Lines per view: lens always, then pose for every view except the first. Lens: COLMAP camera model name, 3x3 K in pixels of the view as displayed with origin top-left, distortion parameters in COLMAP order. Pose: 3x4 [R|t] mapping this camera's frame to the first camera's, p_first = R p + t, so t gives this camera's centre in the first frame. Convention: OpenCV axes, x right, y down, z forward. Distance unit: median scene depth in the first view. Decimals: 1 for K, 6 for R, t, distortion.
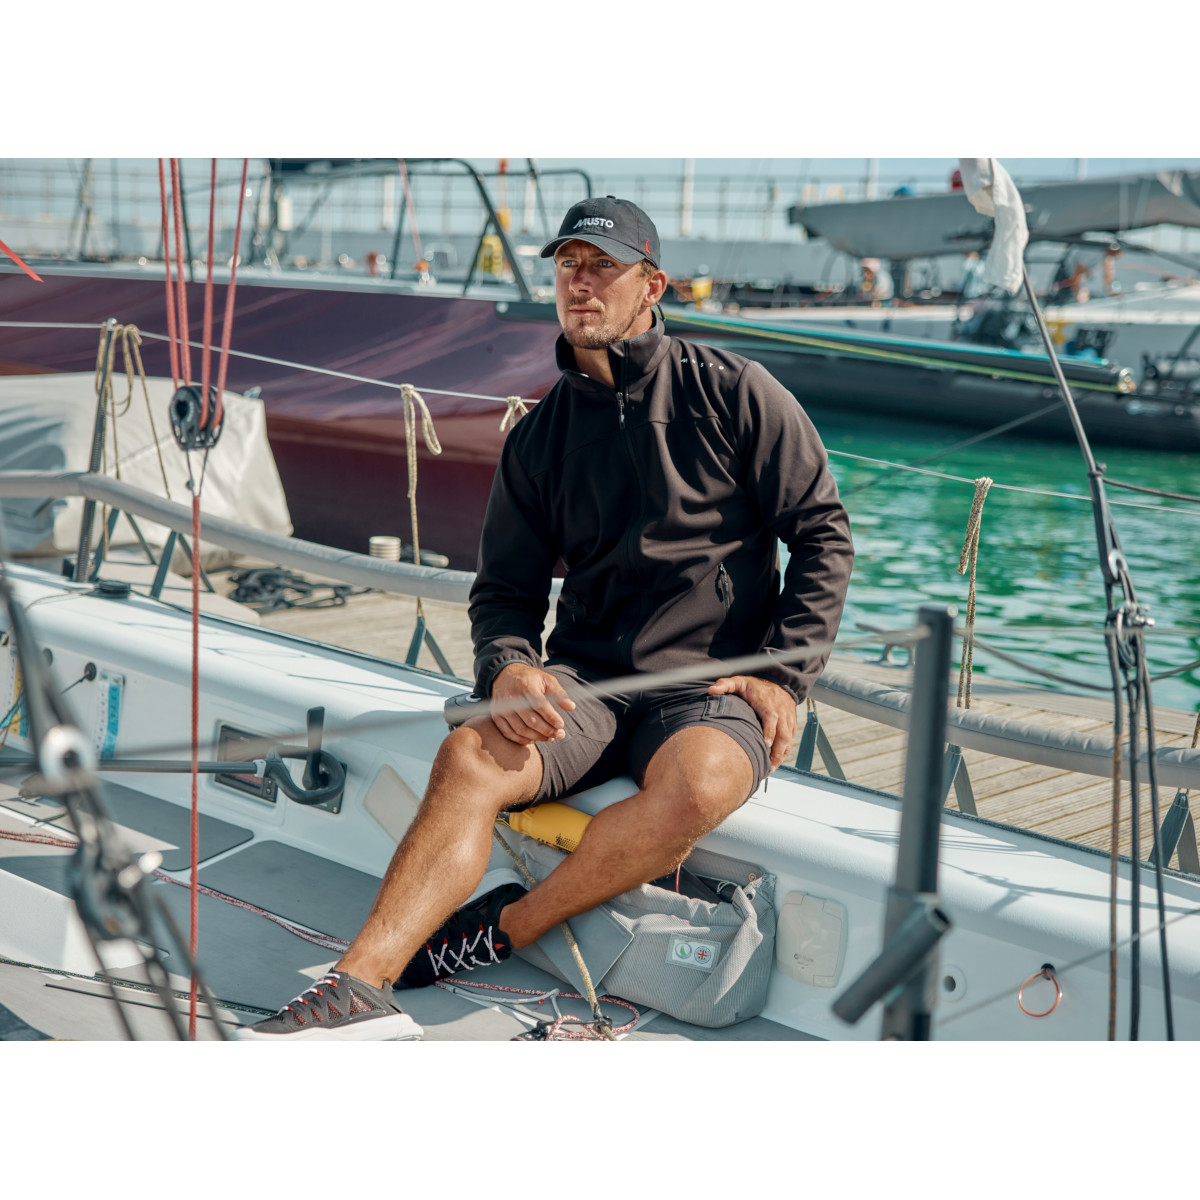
lens RADIAL K [[1773.7, 0, 598.3], [0, 1773.7, 600.6], [0, 0, 1]] dist [0.144439, 0.000000]
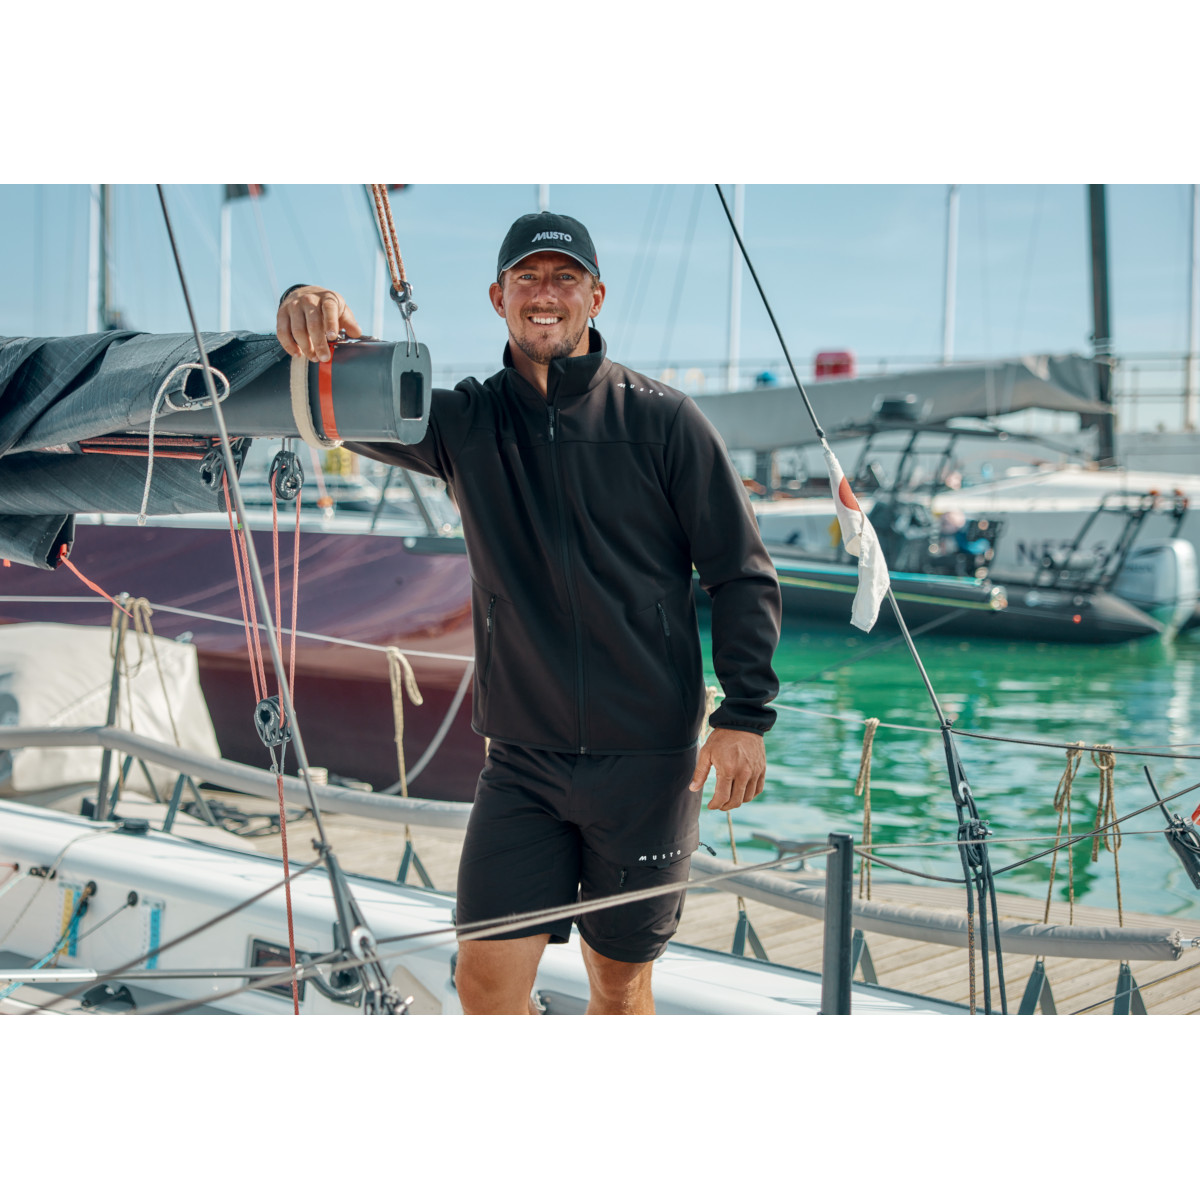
lens RADIAL K [[1920.4, 0, 599.6], [0, 1920.4, 598.2], [0, 0, 1]] dist [0.186708, 0.000000]
pose [[0.996828, -0.019306, 0.077213, -0.065092], [0.027767, 0.993538, -0.110052, -0.006656], [-0.074589, 0.111847, 0.990922, -0.293452]]
